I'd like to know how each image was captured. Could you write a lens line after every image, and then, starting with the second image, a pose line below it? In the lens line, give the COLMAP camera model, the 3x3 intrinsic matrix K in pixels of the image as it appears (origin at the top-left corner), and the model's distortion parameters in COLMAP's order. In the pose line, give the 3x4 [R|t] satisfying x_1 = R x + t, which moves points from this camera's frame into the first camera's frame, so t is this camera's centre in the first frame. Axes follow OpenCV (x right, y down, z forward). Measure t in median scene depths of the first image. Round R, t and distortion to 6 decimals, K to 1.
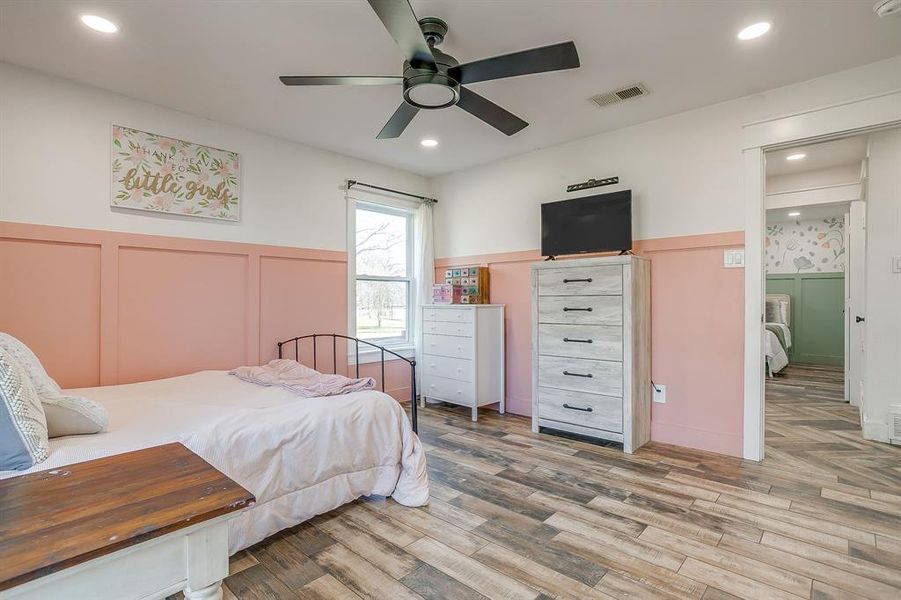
lens RADIAL K [[440.6, 0, 453.9], [0, 440.6, 297.8], [0, 0, 1]] dist [-0.015710, 0.007096]
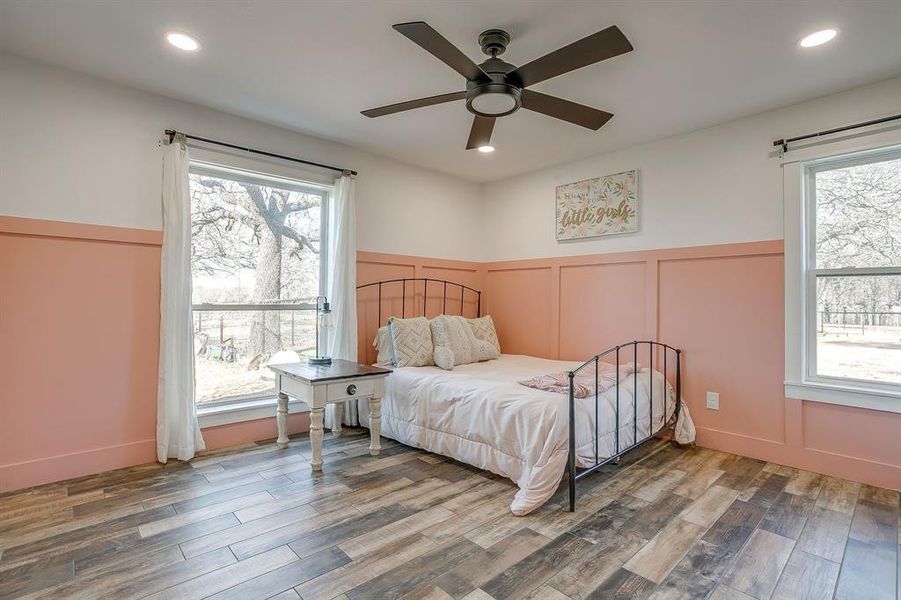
lens RADIAL K [[440.6, 0, 456.1], [0, 440.6, 298.0], [0, 0, 1]] dist [-0.015710, 0.007096]
pose [[-0.071714, -0.006366, -0.997405, 0.723181], [-0.009258, 0.999941, -0.005717, -0.000174], [0.997382, 0.008824, -0.071769, 0.738394]]
